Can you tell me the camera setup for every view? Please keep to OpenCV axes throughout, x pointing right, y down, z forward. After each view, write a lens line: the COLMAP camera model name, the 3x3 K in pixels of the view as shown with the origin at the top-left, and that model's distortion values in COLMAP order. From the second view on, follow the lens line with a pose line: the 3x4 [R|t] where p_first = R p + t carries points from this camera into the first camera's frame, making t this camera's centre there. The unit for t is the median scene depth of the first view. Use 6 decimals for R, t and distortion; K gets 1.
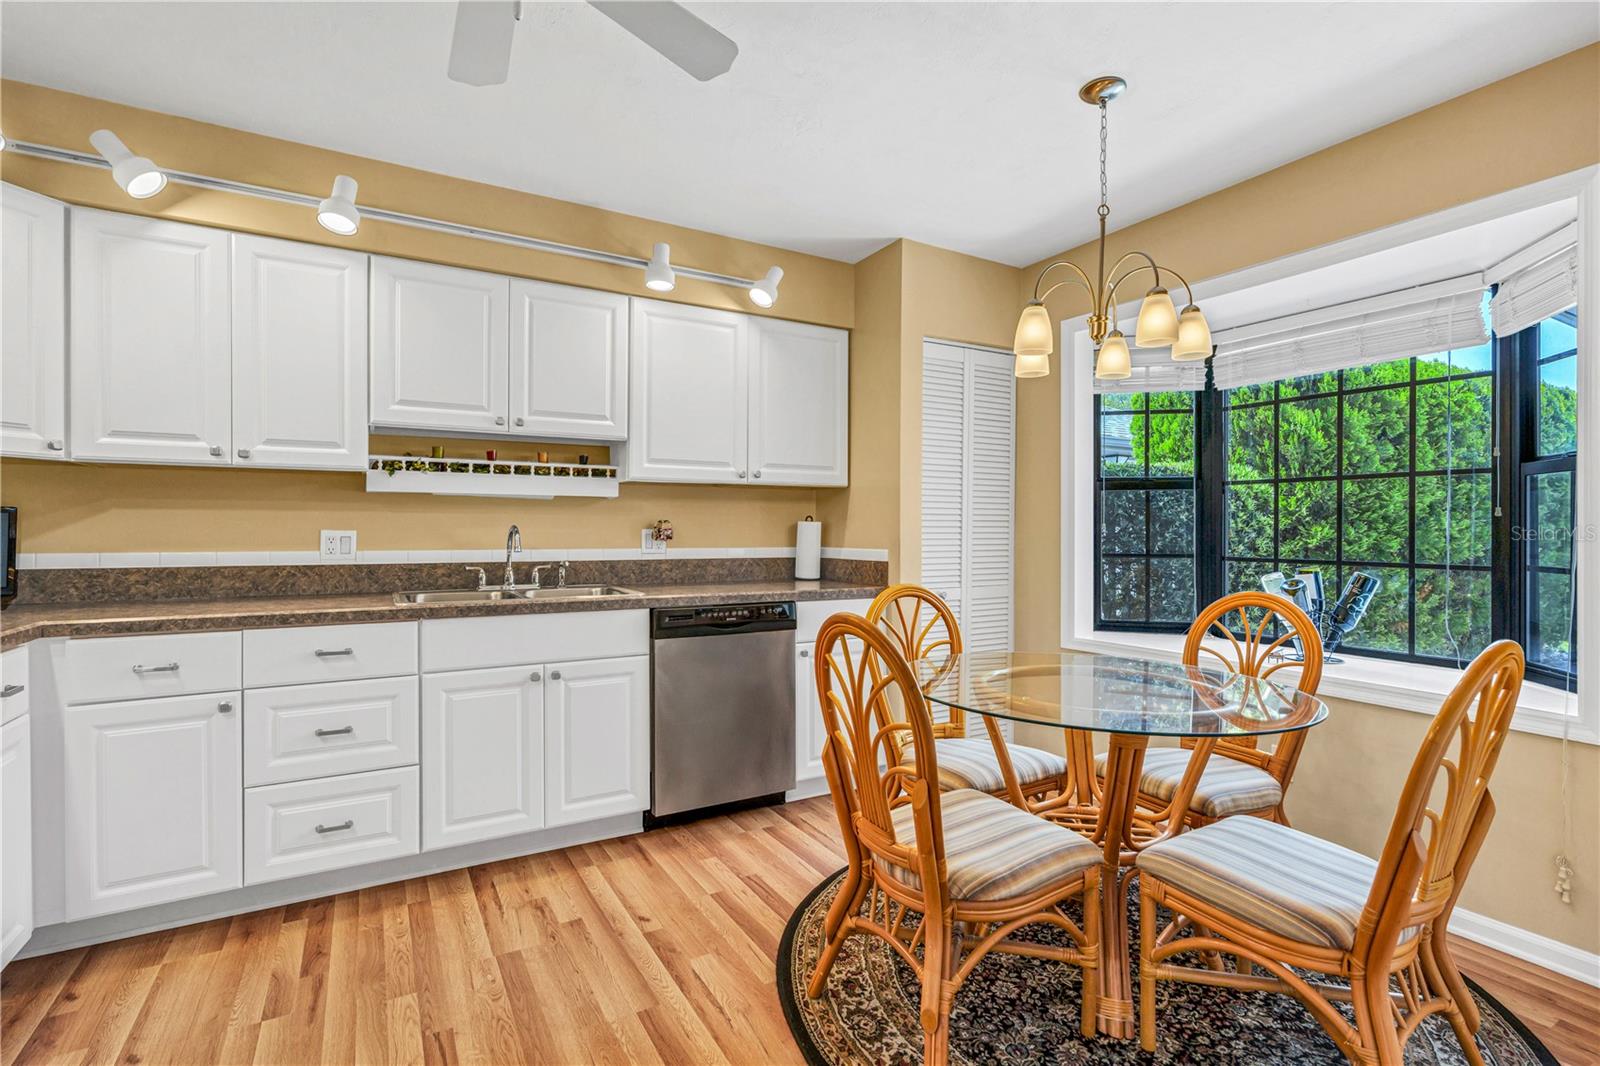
lens RADIAL K [[749.2, 0, 800.0], [0, 749.2, 533.0], [0, 0, 1]] dist [-0.002710, 0.000547]
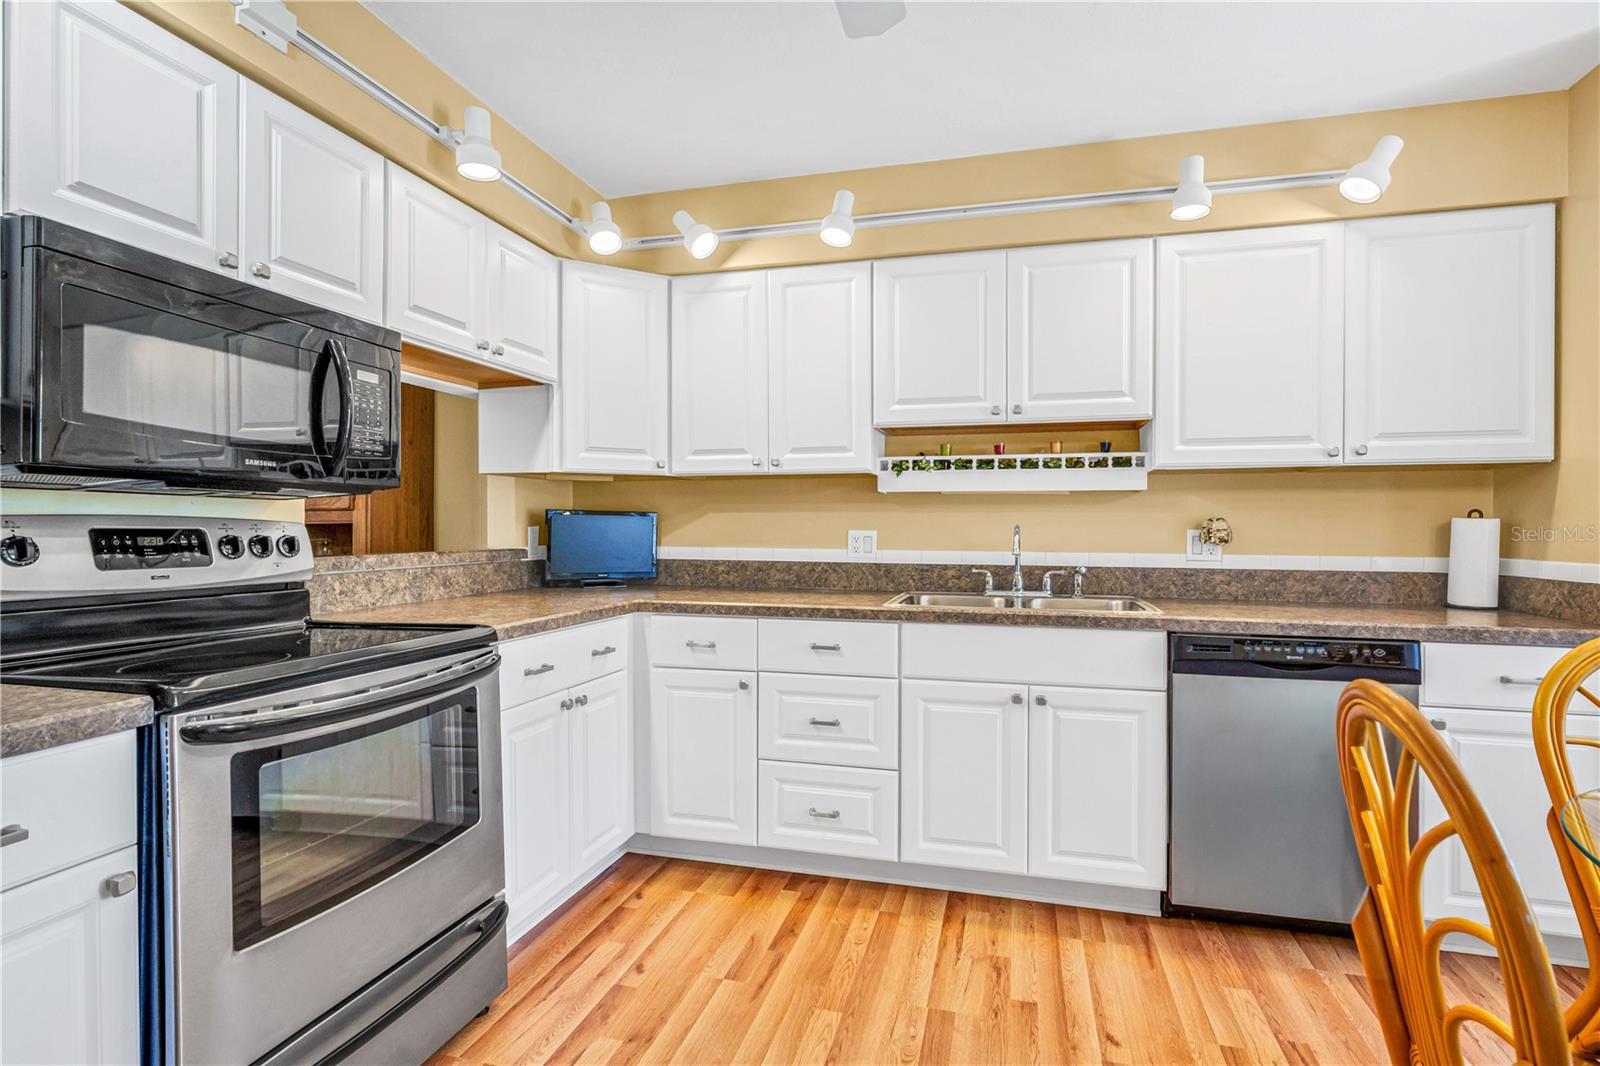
lens RADIAL K [[766.8, 0, 800.0], [0, 766.8, 533.0], [0, 0, 1]] dist [-0.006407, 0.000872]
pose [[0.708651, 0.004582, -0.705544, 0.089329], [-0.005502, 0.999984, 0.000968, -0.000380], [0.705538, 0.003196, 0.708665, 0.174354]]
